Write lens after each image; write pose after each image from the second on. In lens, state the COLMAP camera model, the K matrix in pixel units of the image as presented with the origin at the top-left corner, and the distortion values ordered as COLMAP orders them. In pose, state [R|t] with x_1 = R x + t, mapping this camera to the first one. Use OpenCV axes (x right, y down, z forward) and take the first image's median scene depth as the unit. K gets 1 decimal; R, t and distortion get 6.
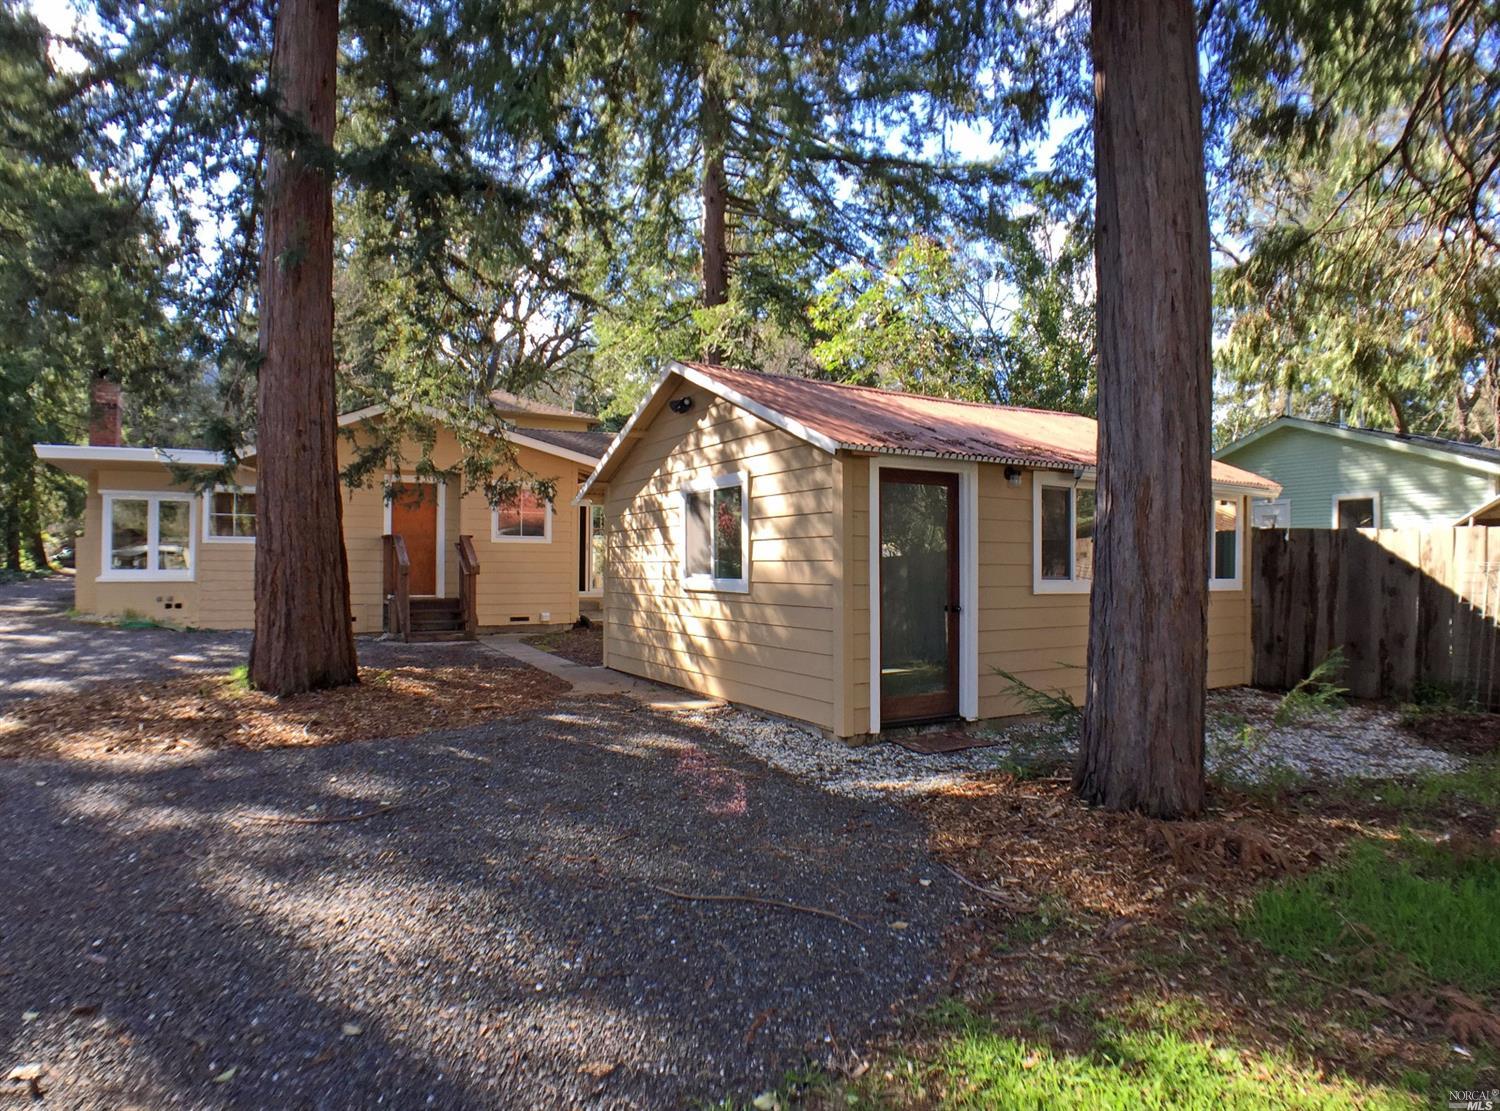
lens RADIAL K [[907.2, 0, 749.2], [0, 907.2, 564.3], [0, 0, 1]] dist [-0.079998, 0.005040]
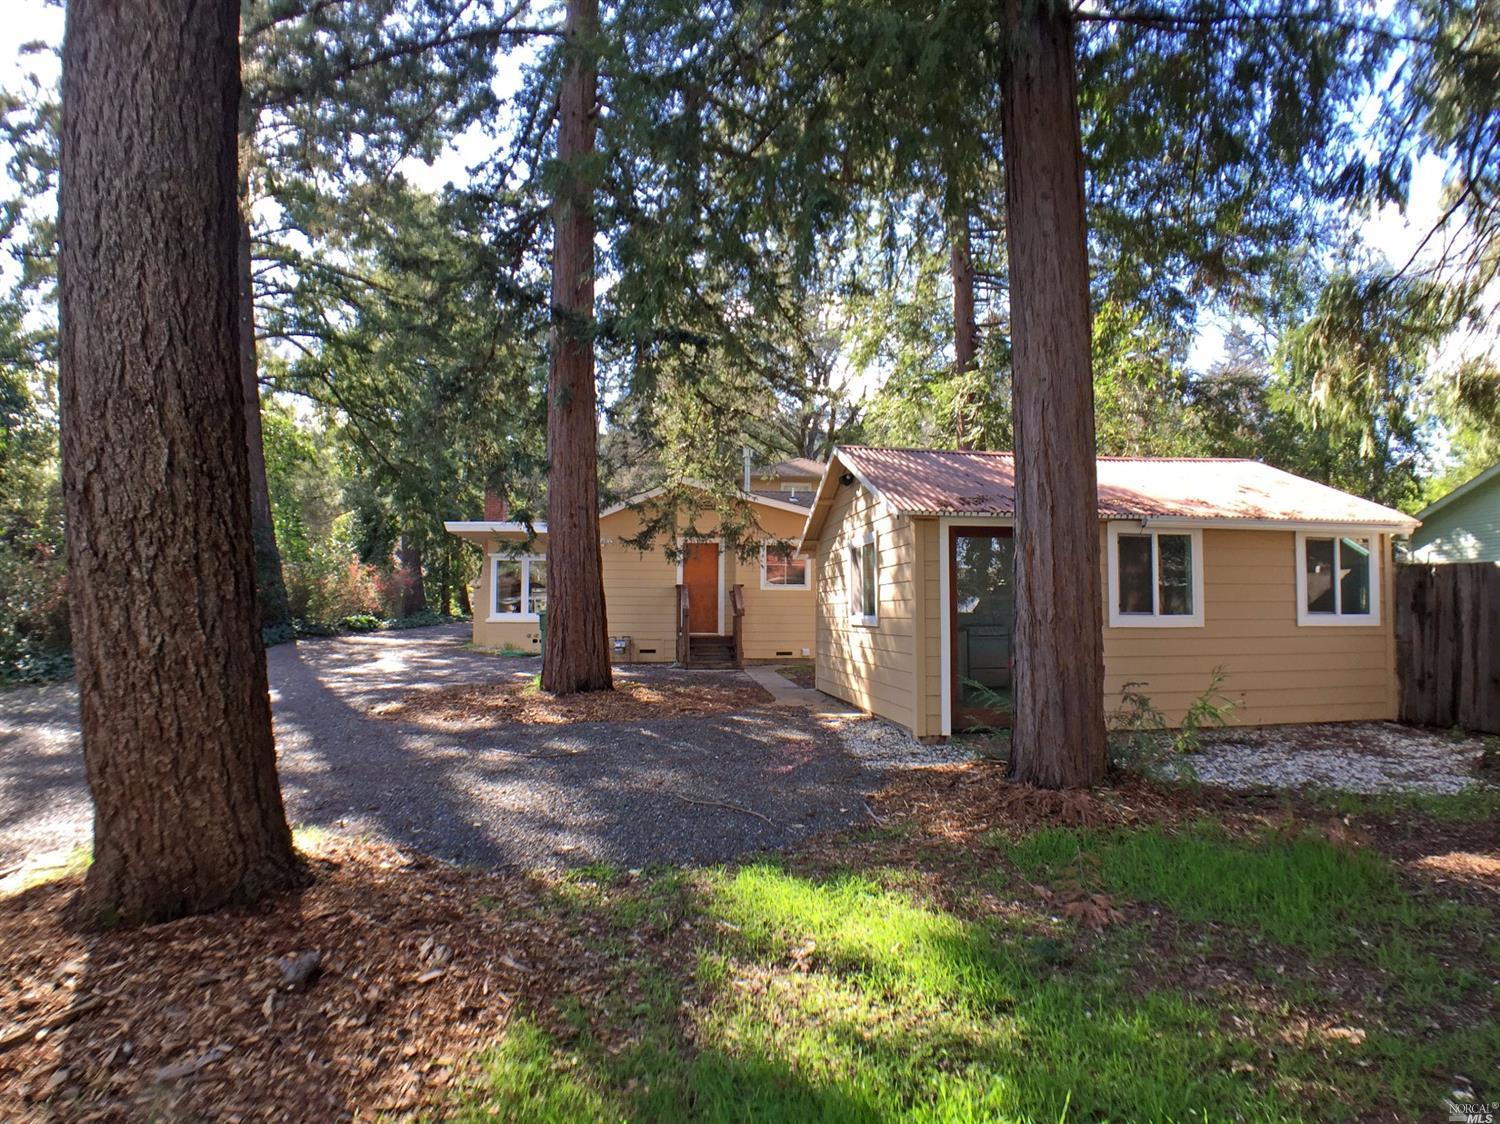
lens RADIAL K [[885.1, 0, 742.8], [0, 885.1, 570.1], [0, 0, 1]] dist [-0.074716, 0.002188]
pose [[0.920477, -0.020610, -0.390252, 0.262107], [0.001838, 0.998826, -0.048415, 0.011159], [0.390791, 0.043848, 0.919434, -0.180464]]
